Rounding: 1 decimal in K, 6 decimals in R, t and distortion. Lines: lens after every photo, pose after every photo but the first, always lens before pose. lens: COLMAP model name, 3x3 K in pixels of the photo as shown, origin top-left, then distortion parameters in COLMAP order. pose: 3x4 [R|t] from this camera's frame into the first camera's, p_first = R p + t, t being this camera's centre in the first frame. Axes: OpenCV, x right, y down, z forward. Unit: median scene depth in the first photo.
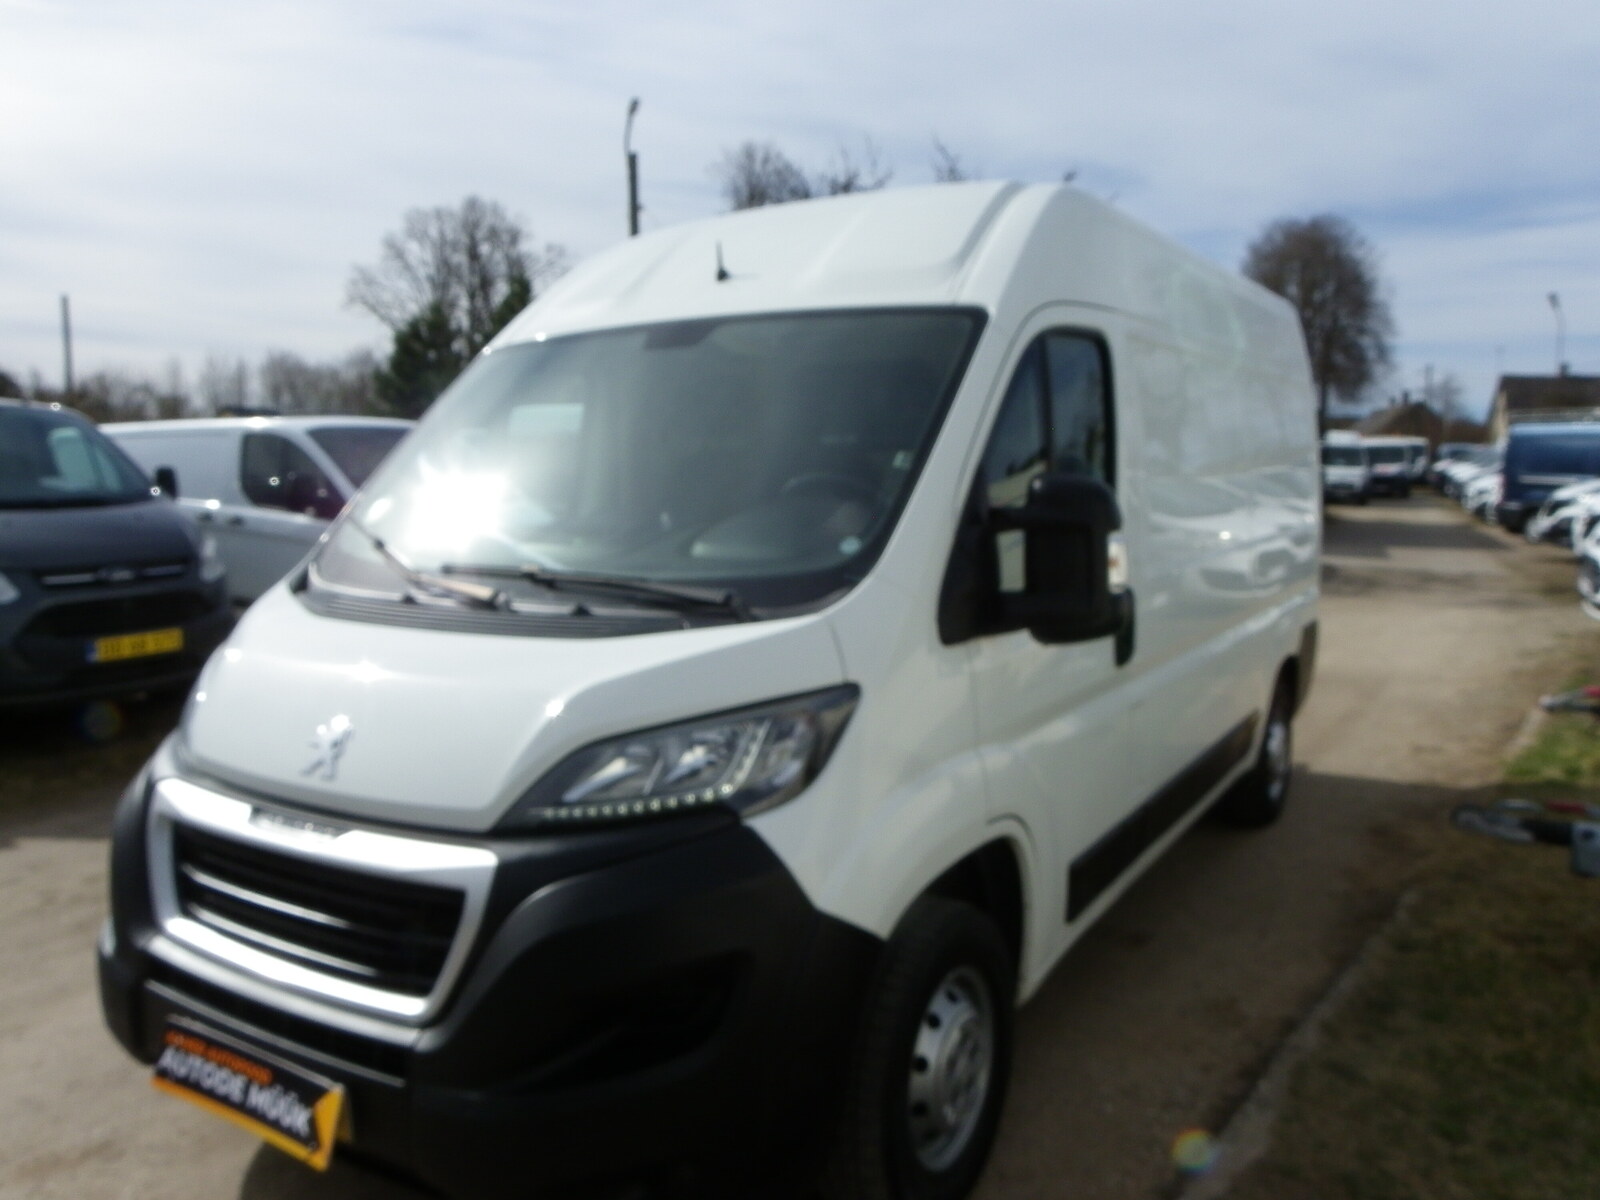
lens RADIAL K [[1207.7, 0, 798.0], [0, 1207.7, 605.5], [0, 0, 1]] dist [-0.026309, 0.010446]
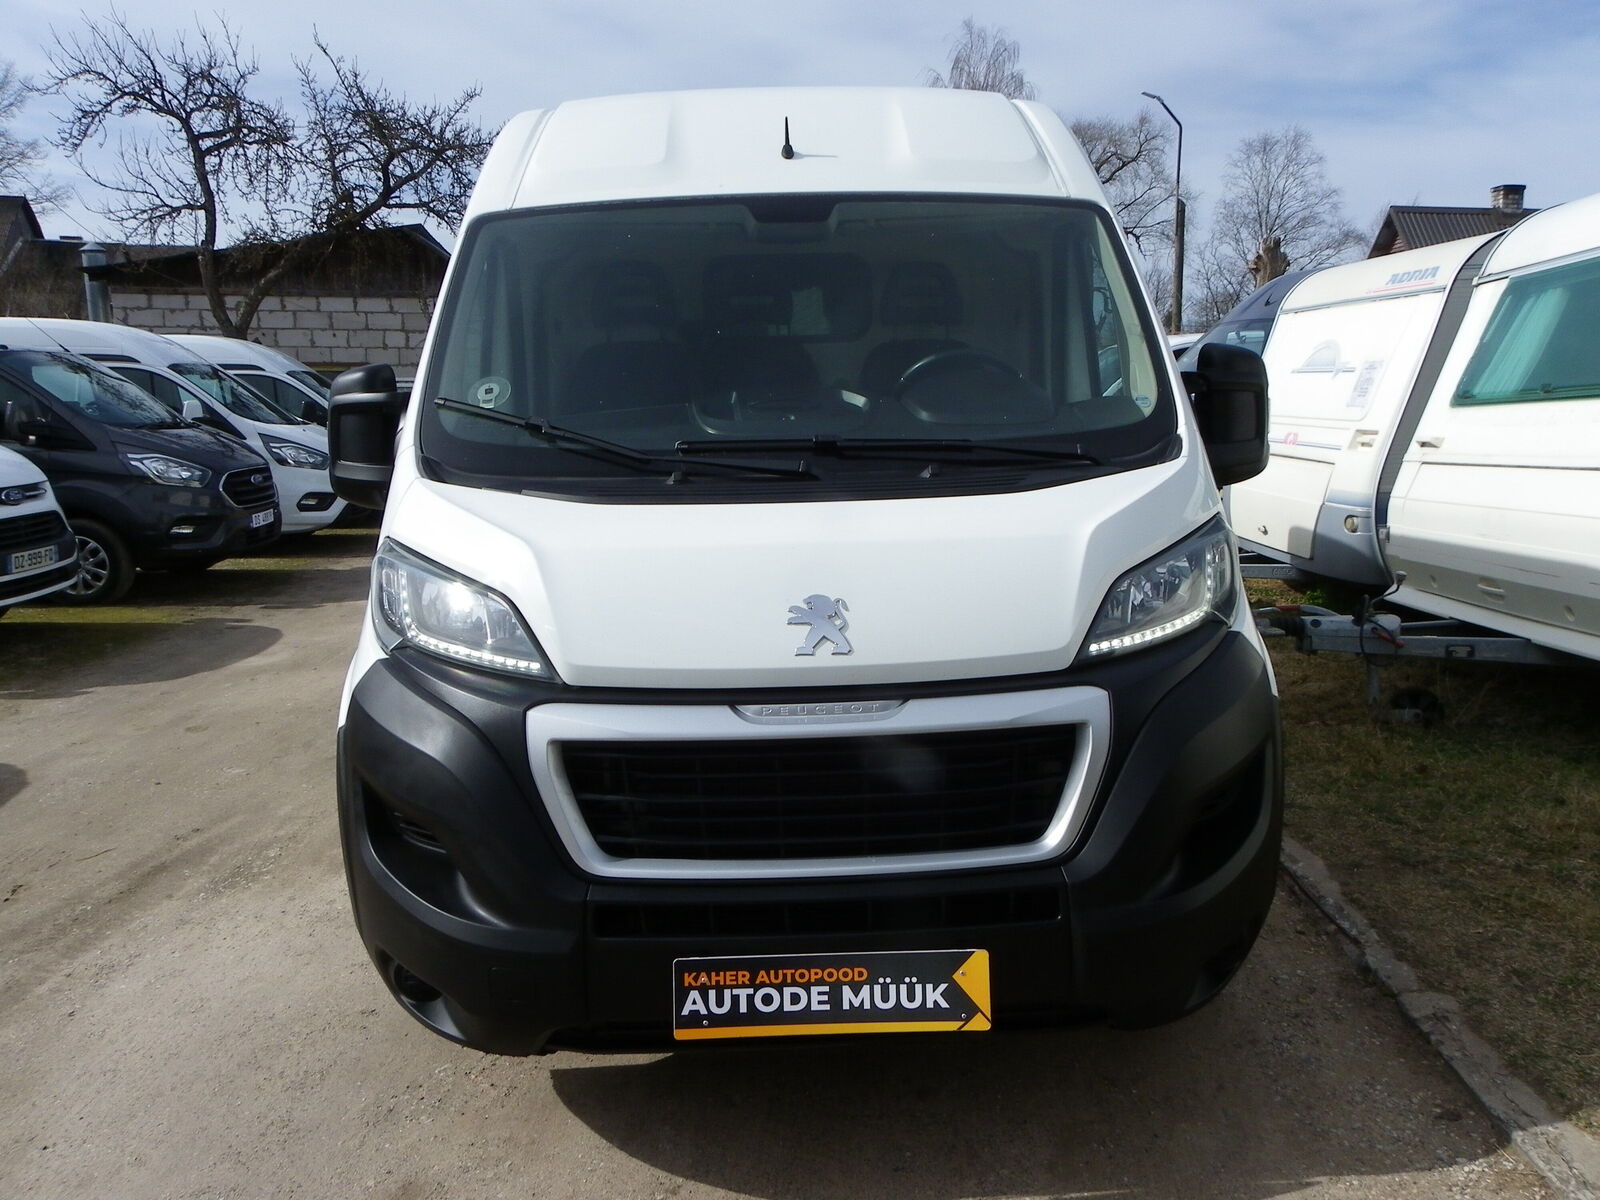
lens RADIAL K [[1207.7, 0, 801.8], [0, 1207.7, 595.1], [0, 0, 1]] dist [-0.026309, 0.010446]
pose [[0.827193, -0.099500, 0.553039, -0.965263], [0.072691, 0.994876, 0.070268, 0.030360], [-0.557197, -0.017925, 0.830187, 0.248035]]
